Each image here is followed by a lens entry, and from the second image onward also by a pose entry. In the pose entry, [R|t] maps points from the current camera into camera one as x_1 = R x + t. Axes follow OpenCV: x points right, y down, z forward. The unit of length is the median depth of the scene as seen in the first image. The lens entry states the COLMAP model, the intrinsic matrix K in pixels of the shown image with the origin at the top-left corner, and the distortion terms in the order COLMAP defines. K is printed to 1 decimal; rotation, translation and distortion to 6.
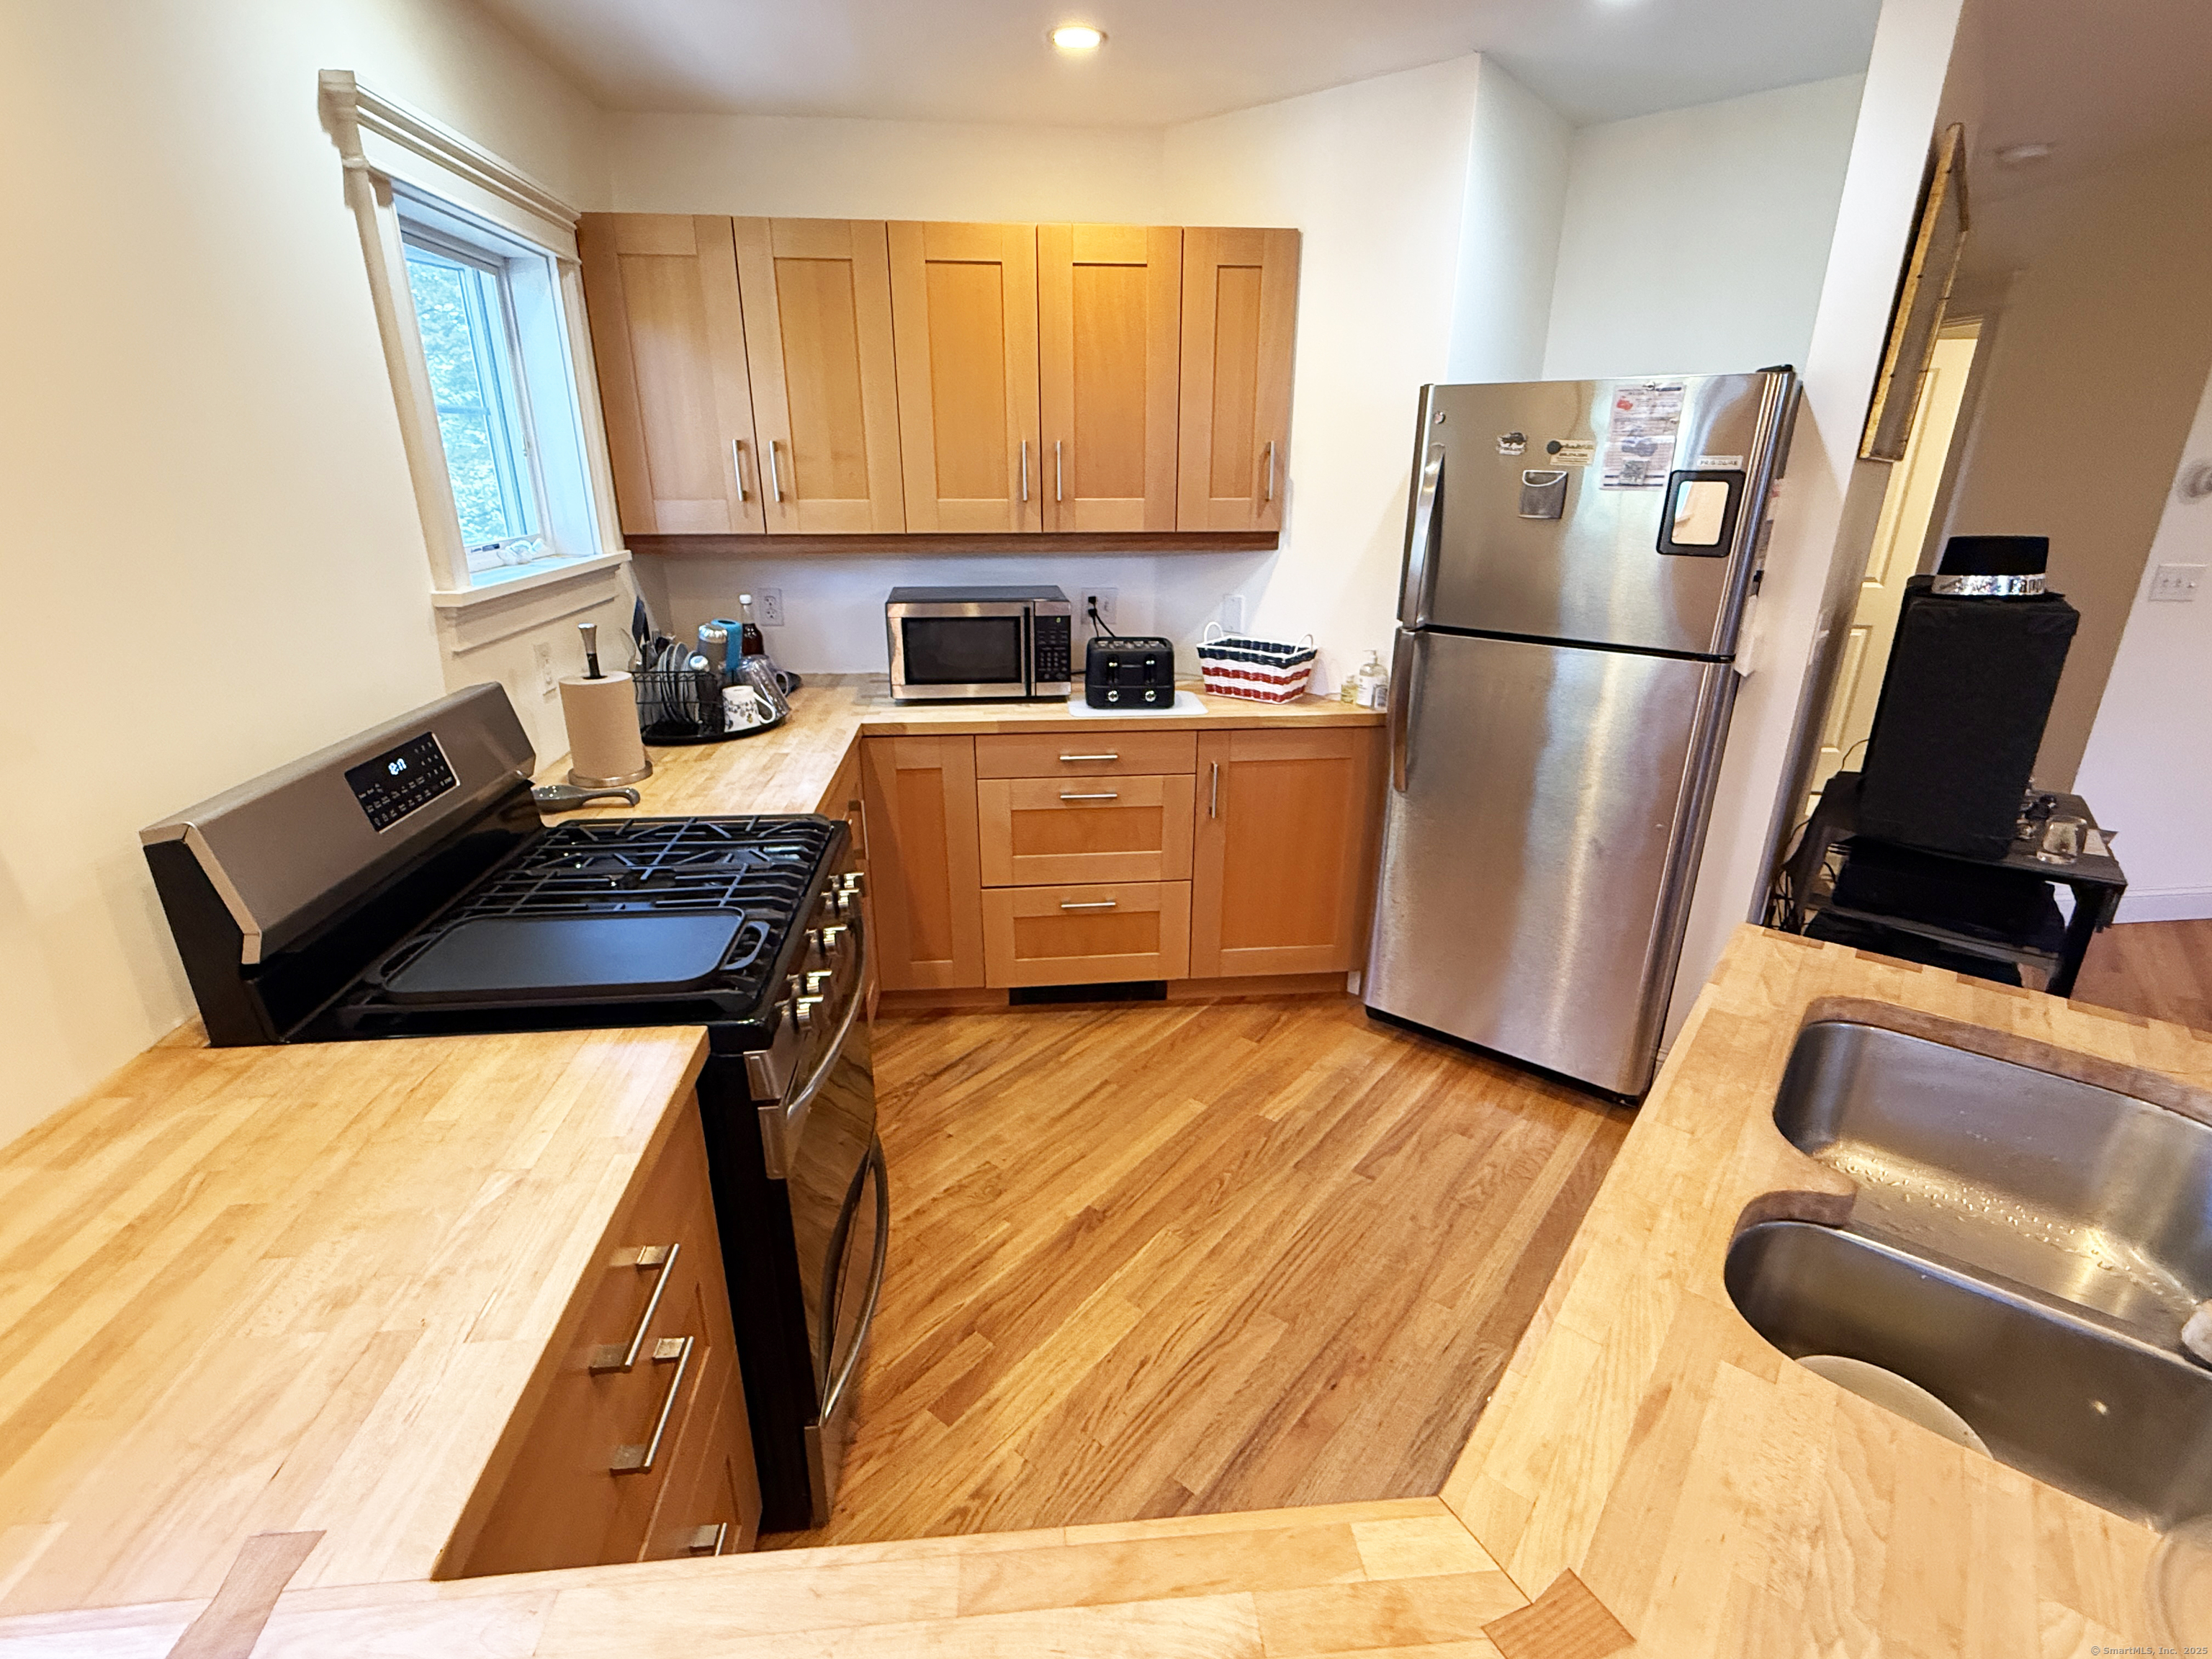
lens RADIAL K [[1026.9, 0, 1101.9], [0, 1026.9, 826.0], [0, 0, 1]] dist [-0.000765, 0.000641]
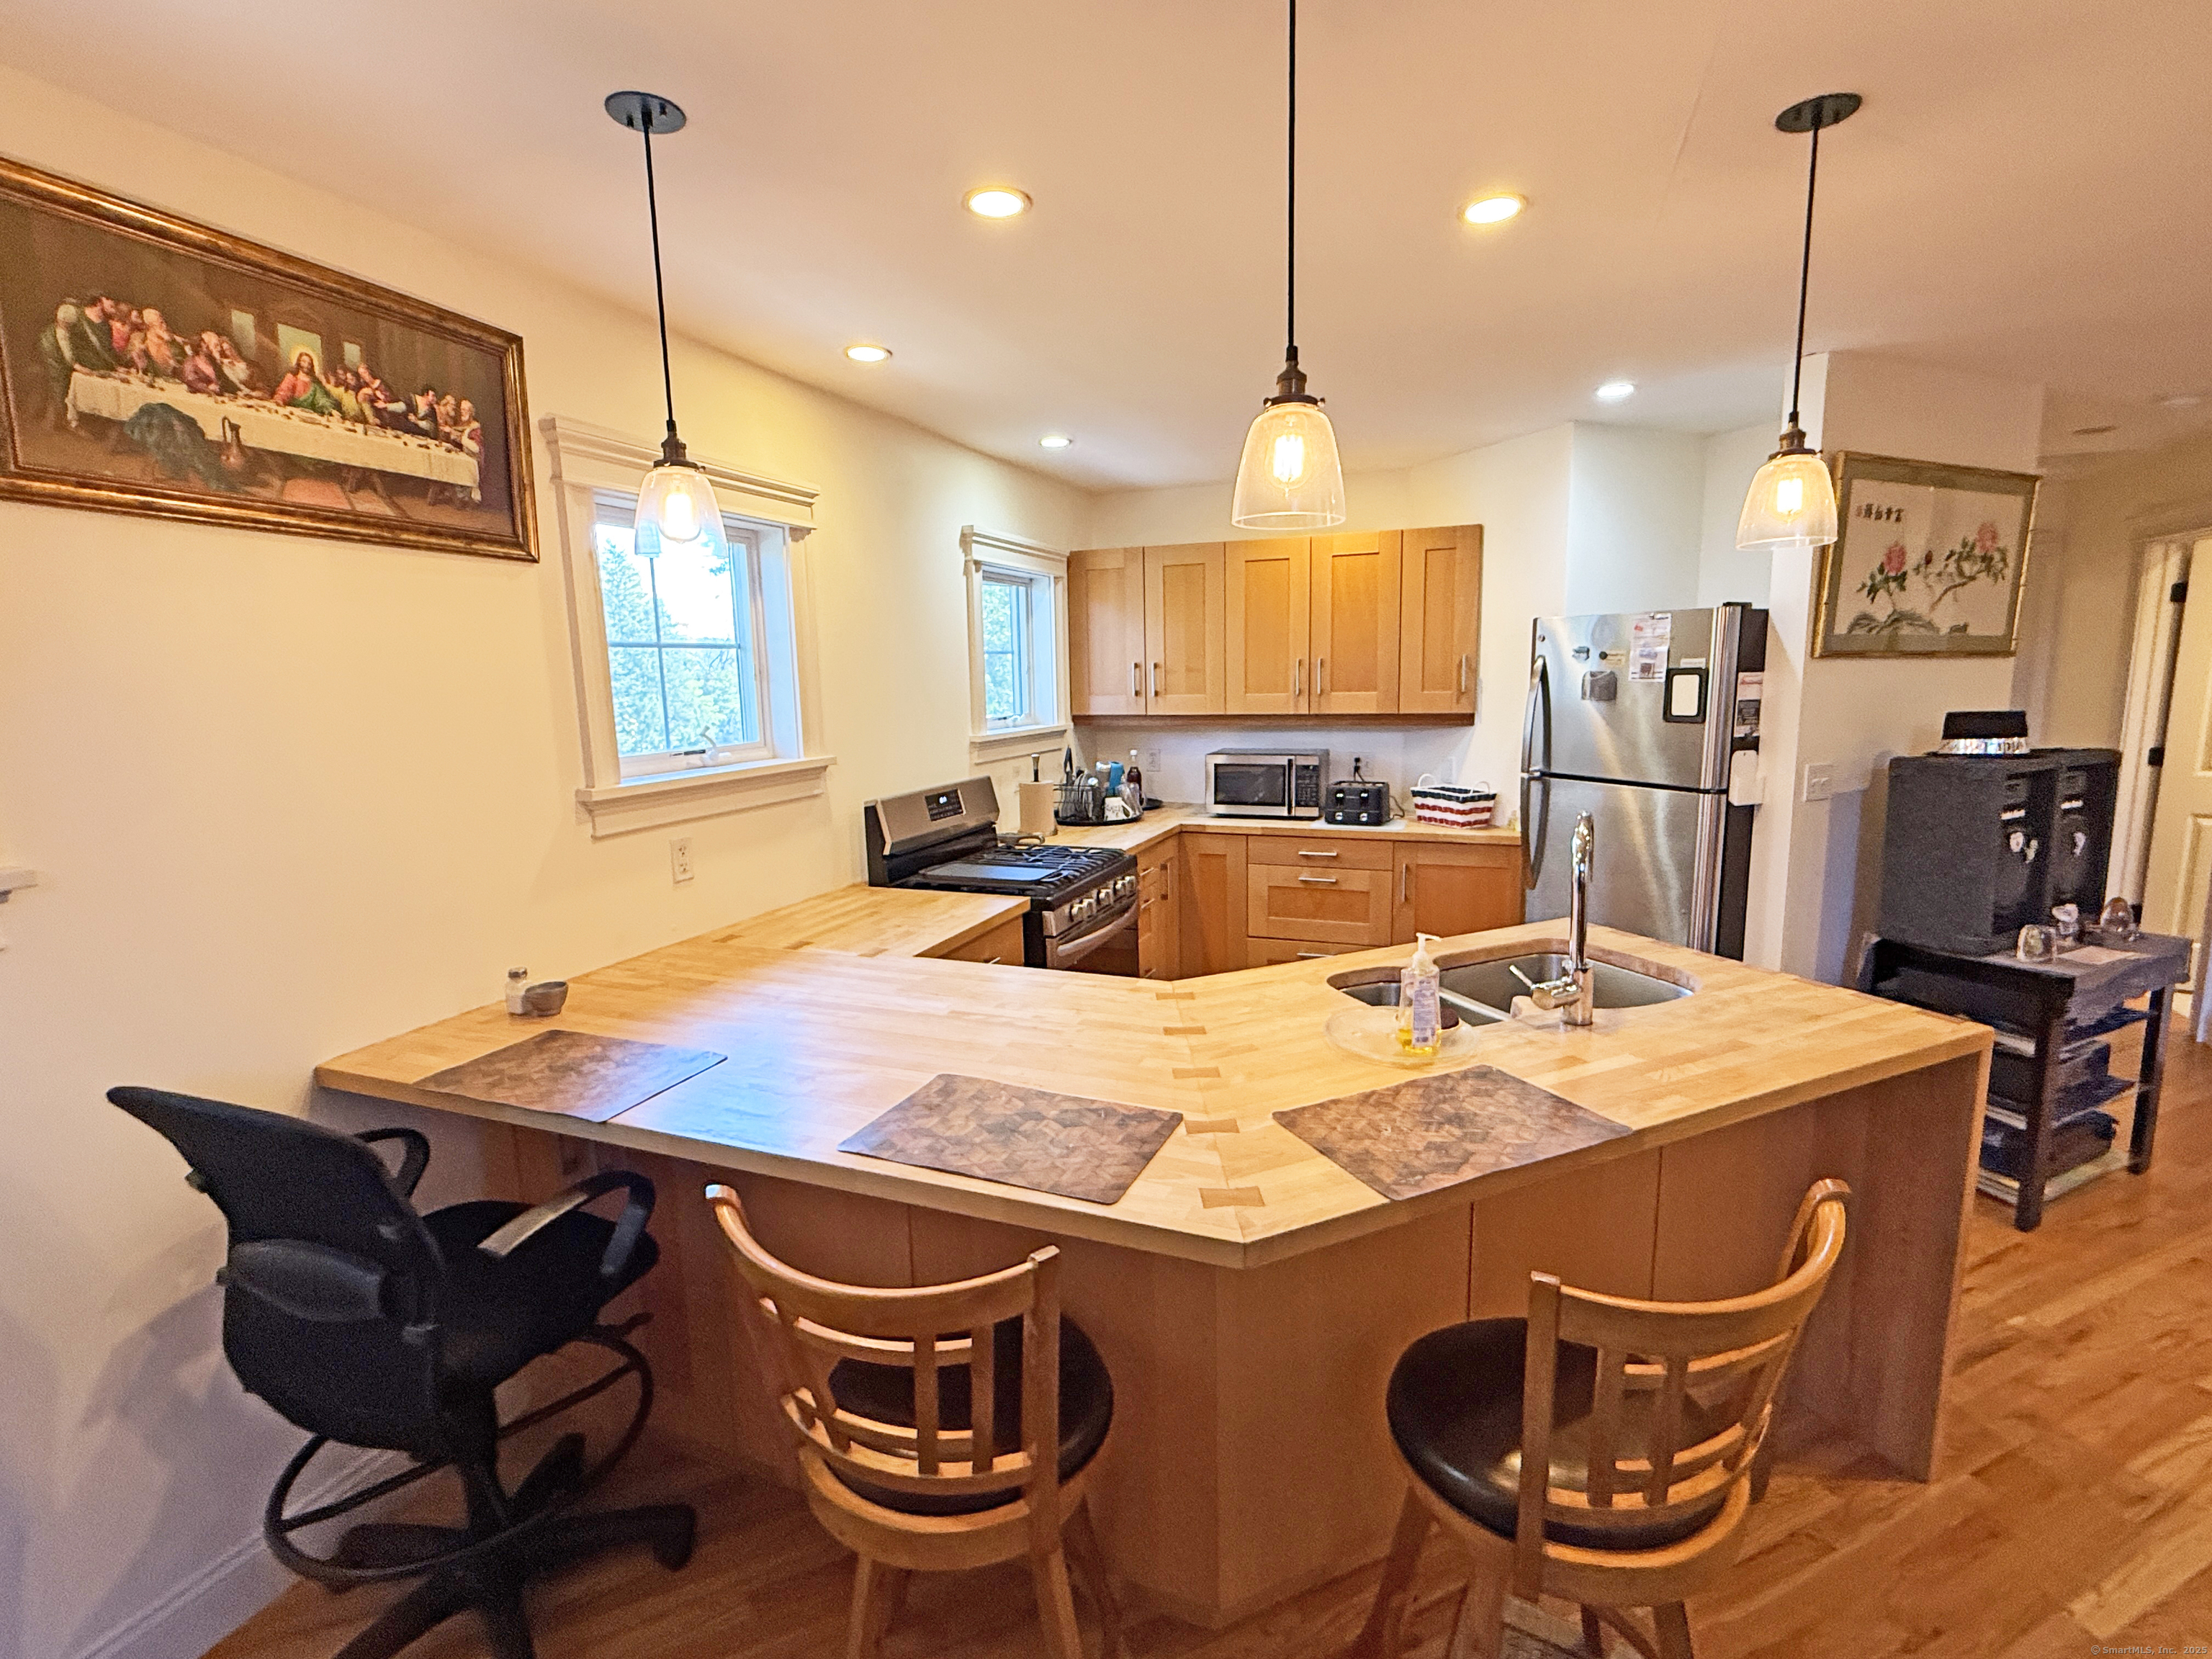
lens RADIAL K [[1026.9, 0, 1101.9], [0, 1026.9, 826.0], [0, 0, 1]] dist [-0.000765, 0.000641]
pose [[0.891273, 0.047259, -0.450997, 0.396183], [-0.132694, 0.978202, -0.159730, 0.183866], [0.433617, 0.202207, 0.878116, -0.506742]]
